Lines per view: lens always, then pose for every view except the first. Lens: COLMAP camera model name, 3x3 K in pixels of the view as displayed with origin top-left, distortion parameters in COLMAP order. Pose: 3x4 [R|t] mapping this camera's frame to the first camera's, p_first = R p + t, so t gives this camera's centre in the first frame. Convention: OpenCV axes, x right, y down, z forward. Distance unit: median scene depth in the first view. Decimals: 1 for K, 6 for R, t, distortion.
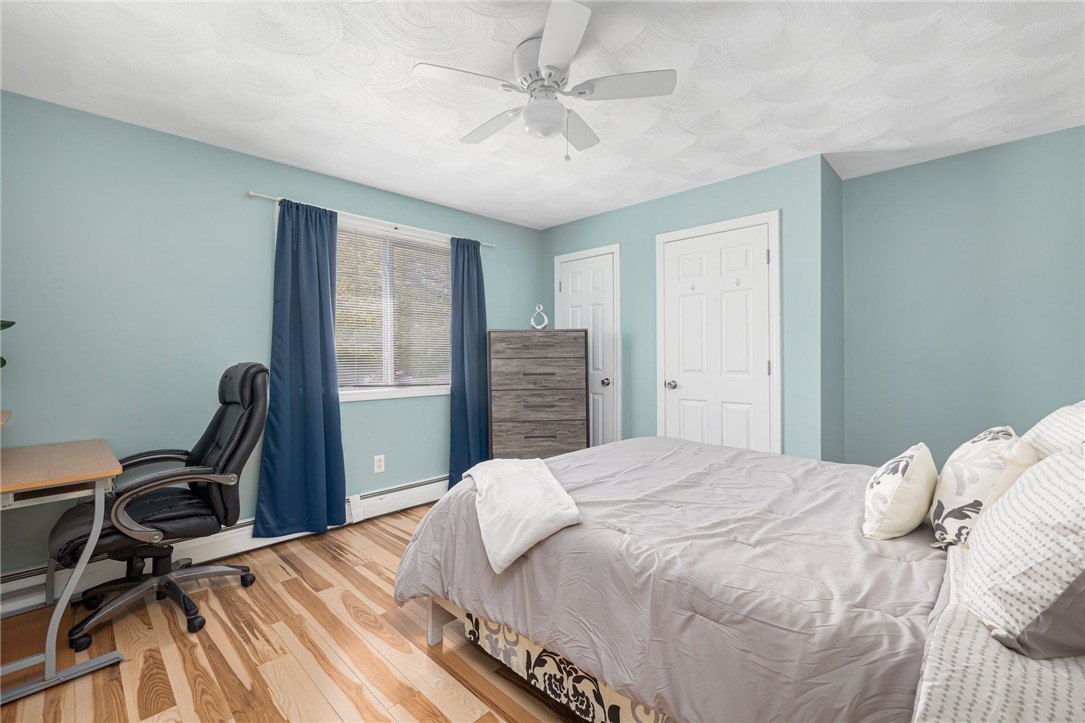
lens RADIAL K [[468.8, 0, 544.2], [0, 468.8, 362.7], [0, 0, 1]] dist [-0.000101, 0.001127]
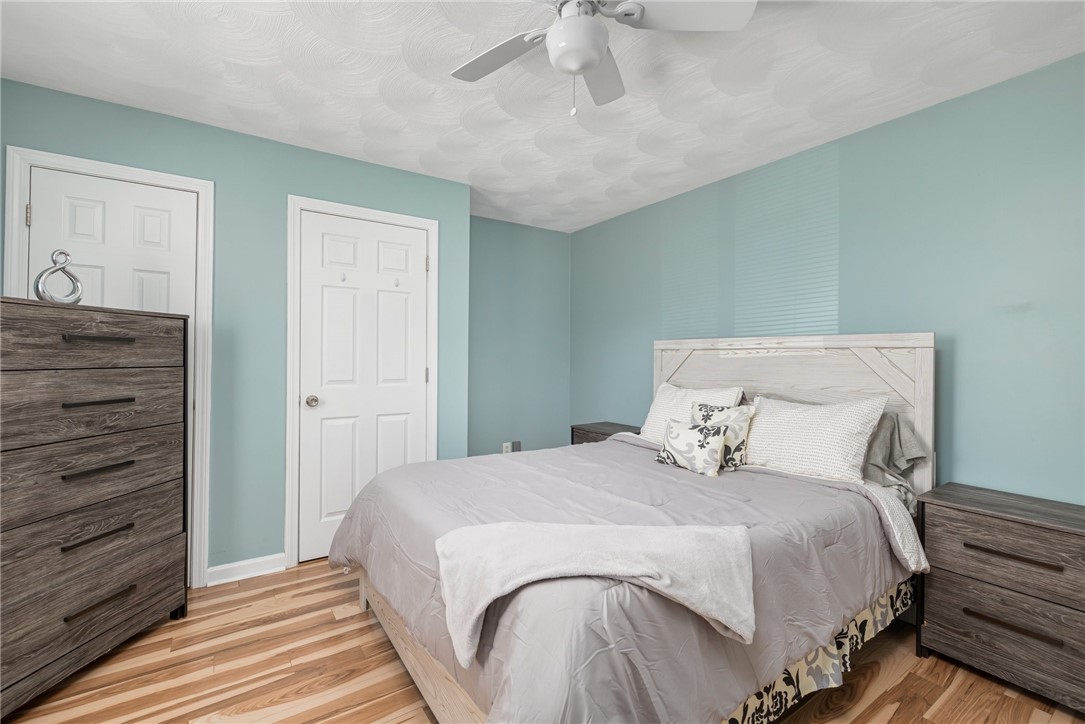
lens RADIAL K [[468.8, 0, 543.9], [0, 468.8, 358.1], [0, 0, 1]] dist [-0.000101, 0.001127]
pose [[0.202427, 0.008332, 0.979262, -0.380579], [0.011279, 0.999878, -0.010839, -0.009811], [-0.979232, 0.013239, 0.202309, 0.472633]]
